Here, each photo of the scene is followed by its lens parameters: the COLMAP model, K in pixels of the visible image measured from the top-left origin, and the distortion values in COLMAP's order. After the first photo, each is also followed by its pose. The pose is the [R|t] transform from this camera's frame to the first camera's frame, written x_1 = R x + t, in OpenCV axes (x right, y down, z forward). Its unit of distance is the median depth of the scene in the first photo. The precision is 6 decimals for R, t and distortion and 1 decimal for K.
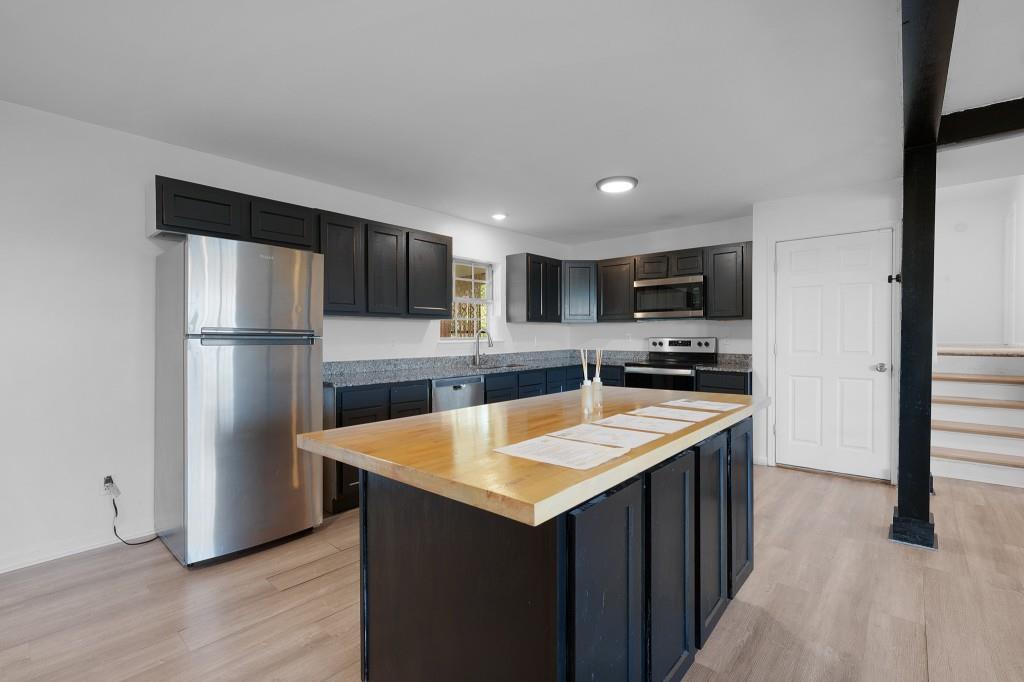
lens RADIAL K [[461.3, 0, 513.6], [0, 461.3, 337.1], [0, 0, 1]] dist [-0.004899, -0.000065]
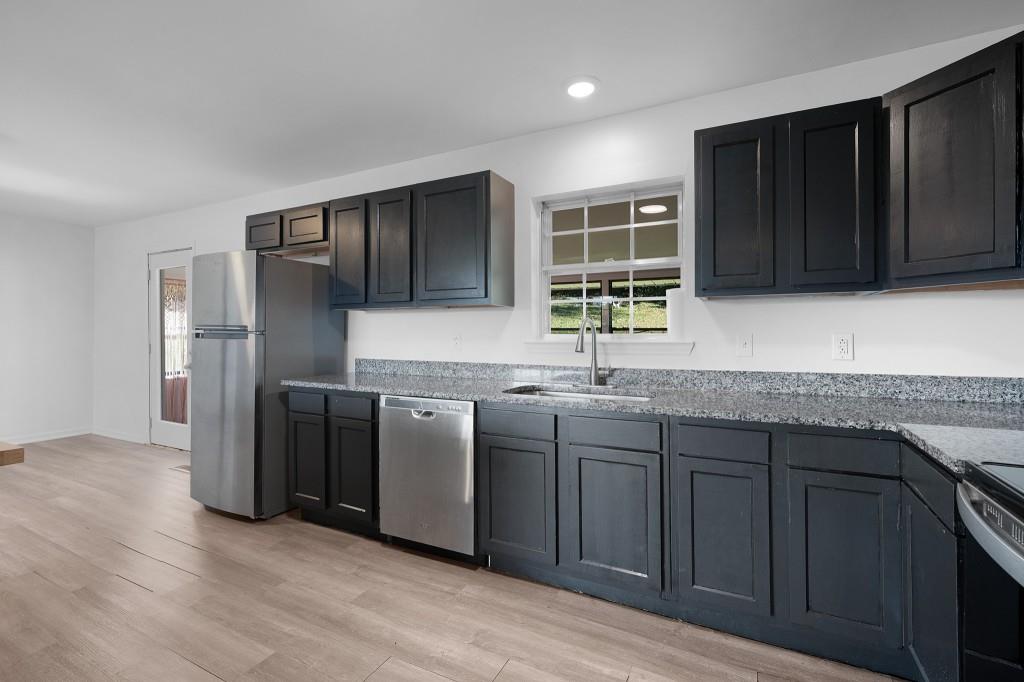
lens RADIAL K [[461.3, 0, 505.4], [0, 461.3, 327.9], [0, 0, 1]] dist [-0.004899, -0.000065]
pose [[0.230610, -0.002573, -0.973043, 0.452729], [-0.002177, 0.999993, -0.003160, -0.005239], [0.973044, 0.002847, 0.230603, 0.853641]]
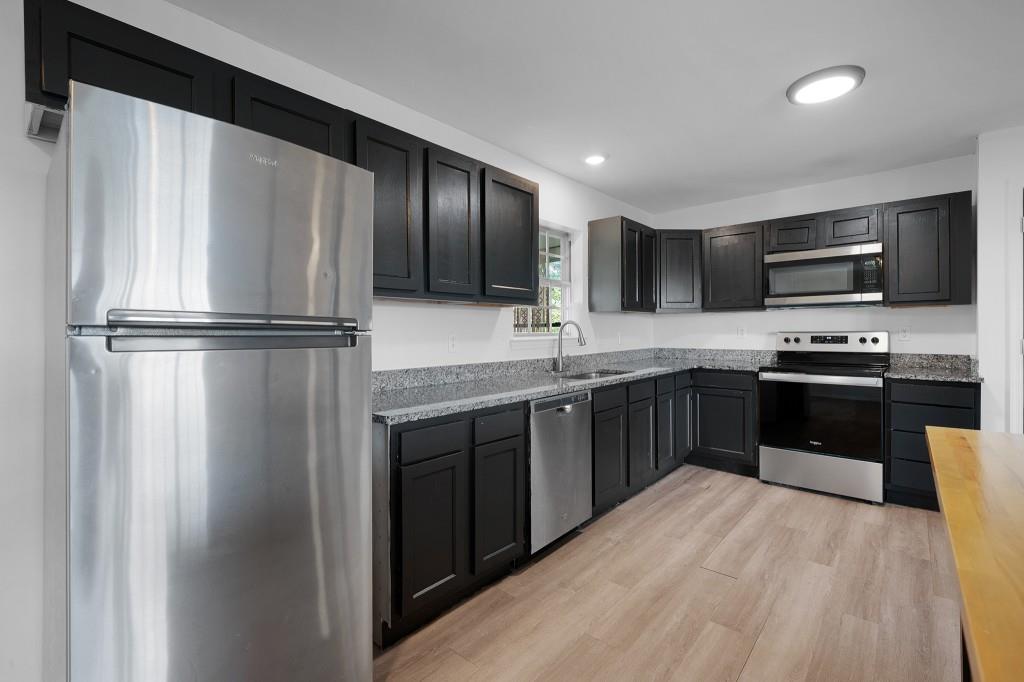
lens RADIAL K [[461.3, 0, 510.3], [0, 461.3, 332.9], [0, 0, 1]] dist [-0.004899, -0.000065]
pose [[0.999991, -0.004226, 0.000046, -0.169766], [0.004226, 0.999991, -0.000603, 0.001340], [-0.000044, 0.000604, 1.000000, 0.316464]]
